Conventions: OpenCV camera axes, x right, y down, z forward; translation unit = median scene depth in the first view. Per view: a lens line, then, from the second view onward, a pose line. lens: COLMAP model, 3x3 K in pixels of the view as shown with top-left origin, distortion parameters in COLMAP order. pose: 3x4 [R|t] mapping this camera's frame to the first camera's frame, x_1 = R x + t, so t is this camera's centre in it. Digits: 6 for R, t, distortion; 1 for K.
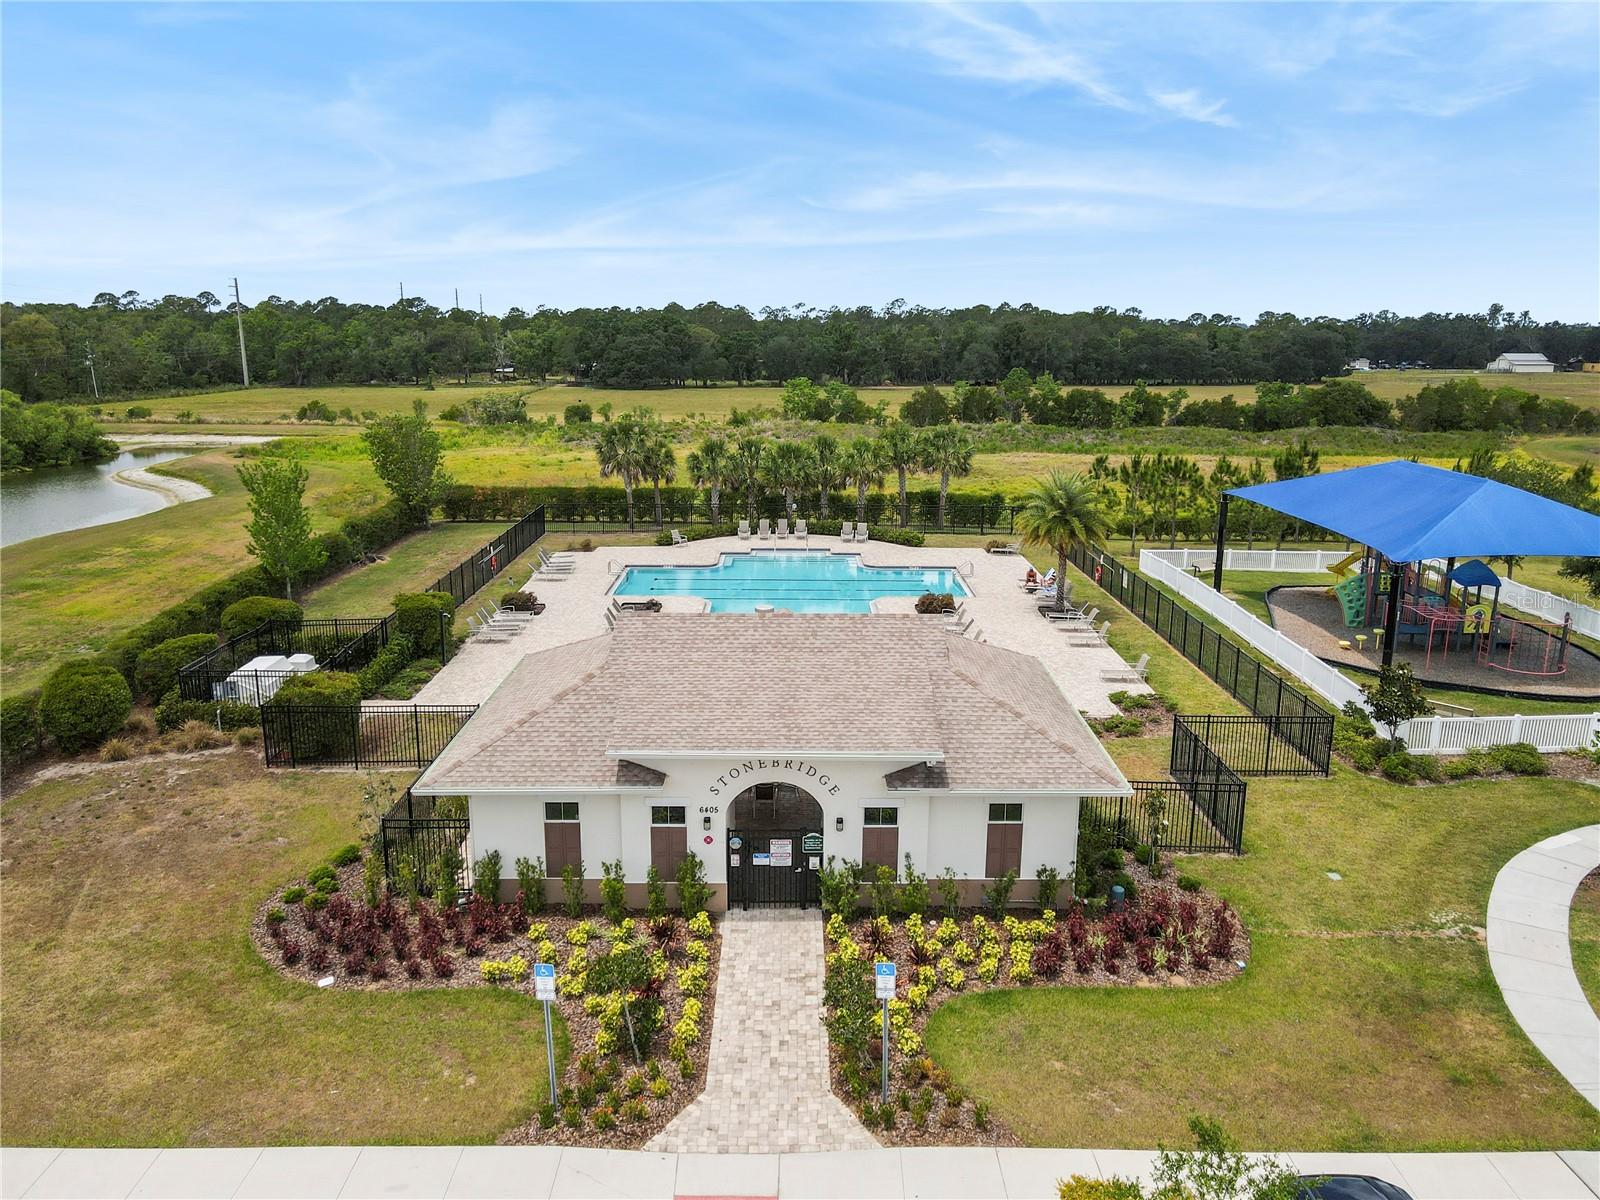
lens RADIAL K [[1170.3, 0, 805.3], [0, 1170.3, 616.9], [0, 0, 1]] dist [0.001874, 0.033156]
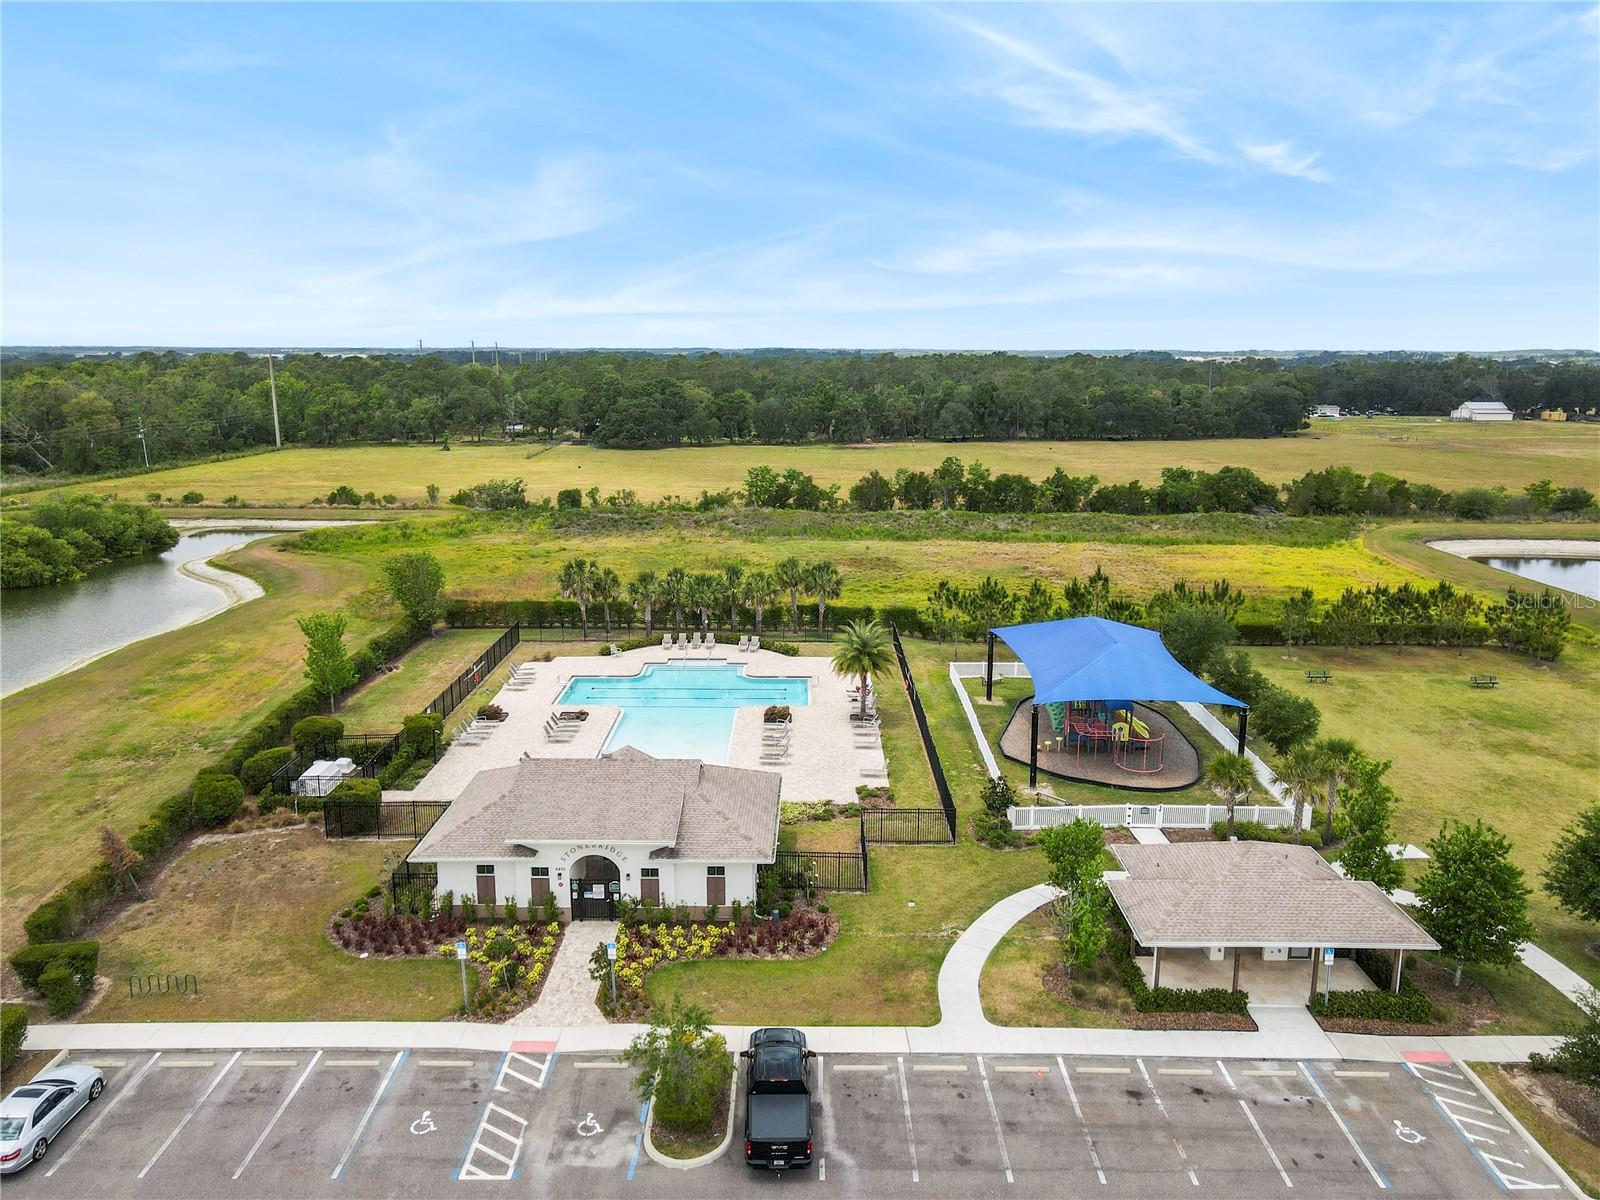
lens RADIAL K [[1170.3, 0, 805.3], [0, 1170.3, 616.9], [0, 0, 1]] dist [0.001874, 0.033156]
pose [[0.999891, 0.000030, -0.014772, 0.250801], [-0.000309, 0.999822, -0.018891, -0.154356], [0.014769, 0.018893, 0.999712, -0.669840]]
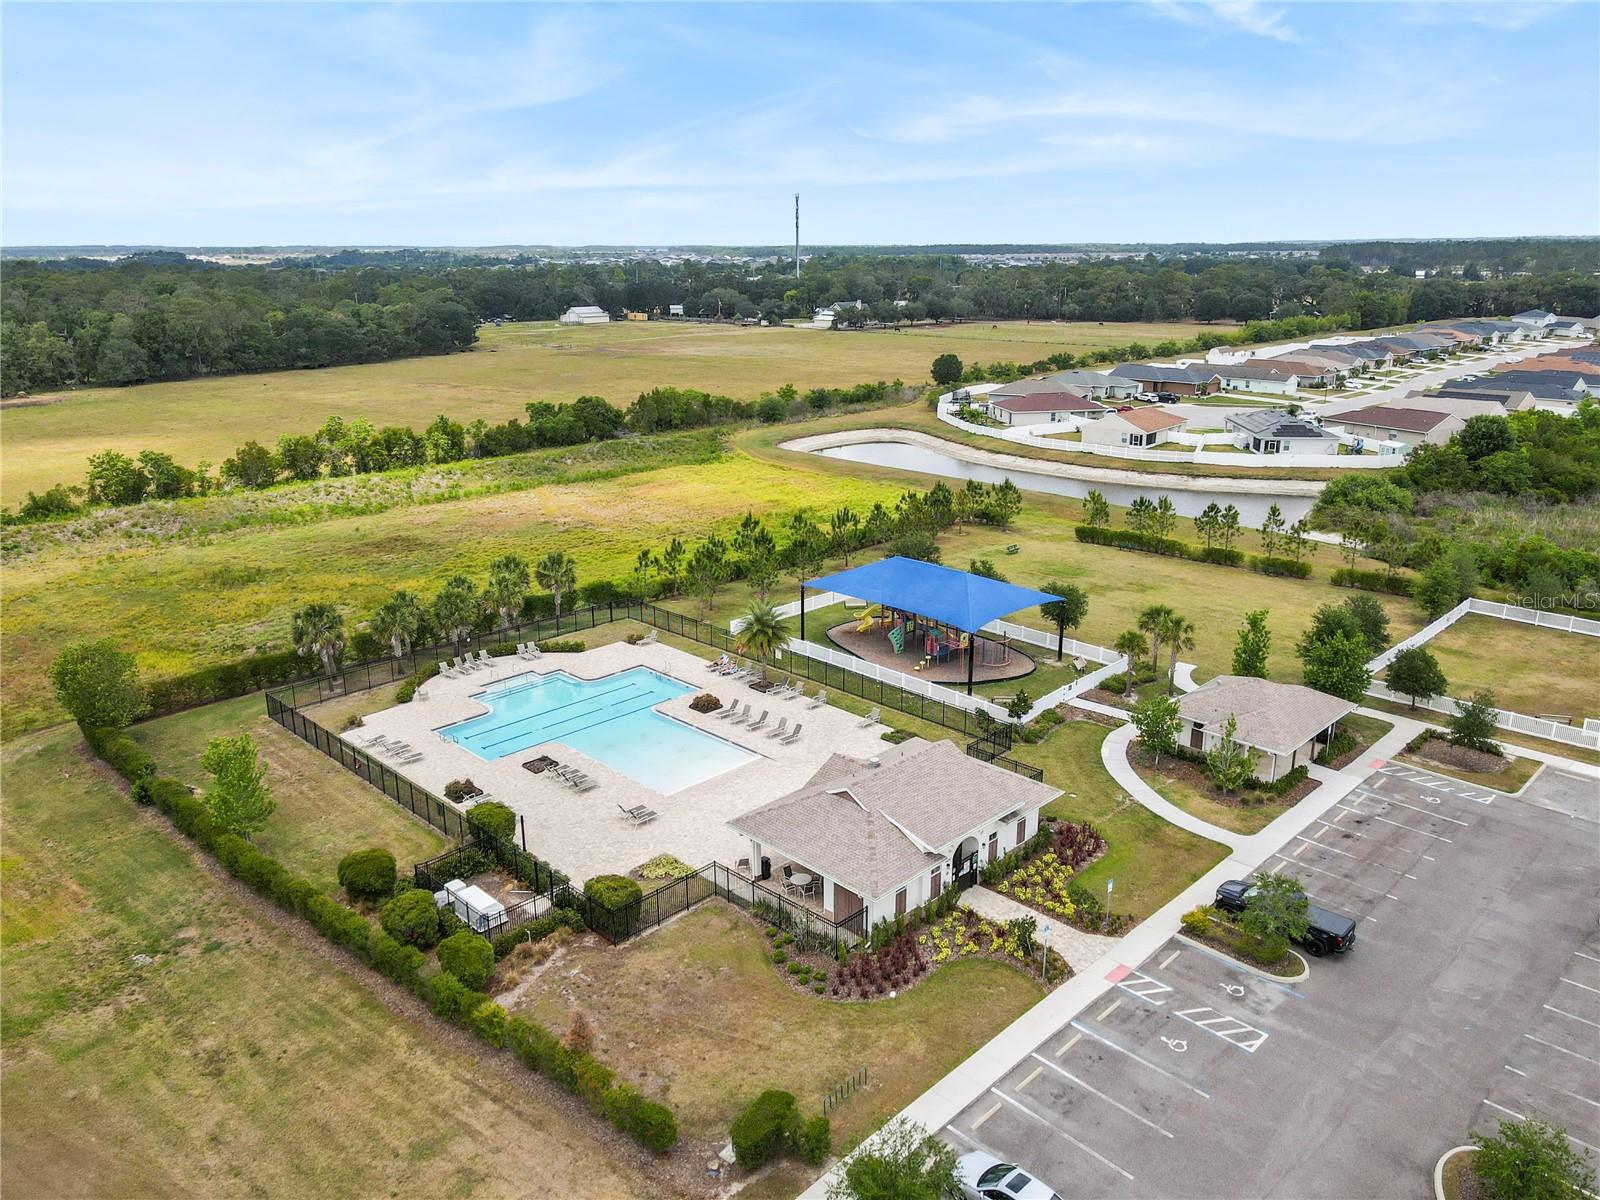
lens RADIAL K [[1170.3, 0, 805.3], [0, 1170.3, 616.9], [0, 0, 1]] dist [0.001874, 0.033156]
pose [[0.714537, -0.225474, 0.662267, -1.182099], [0.181504, 0.973973, 0.135767, -0.458032], [-0.675642, 0.023193, 0.736865, -0.338188]]
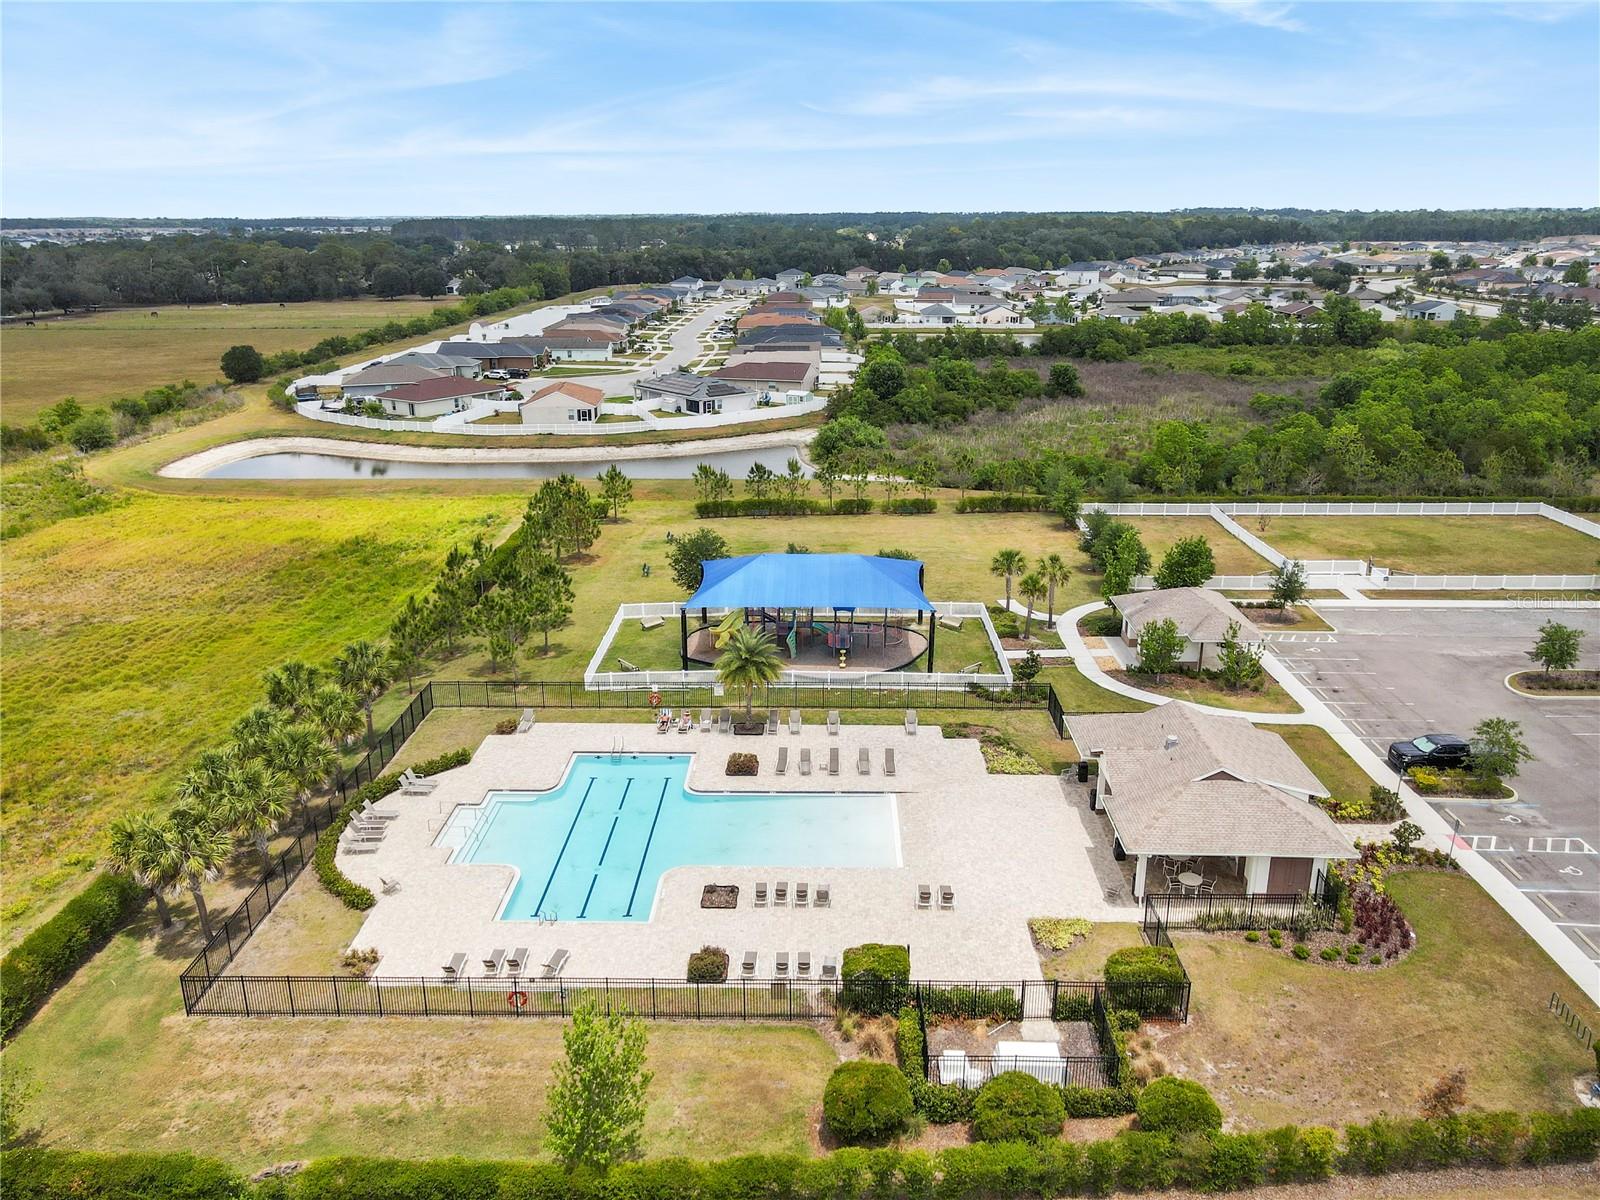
lens RADIAL K [[1169.0, 0, 800.0], [0, 1169.0, 600.0], [0, 0, 1]] dist [0.007811, 0.004748]
pose [[0.036398, -0.322343, 0.945923, -1.546734], [0.246870, 0.920114, 0.304049, -0.818005], [-0.968365, 0.222453, 0.113067, 1.134687]]
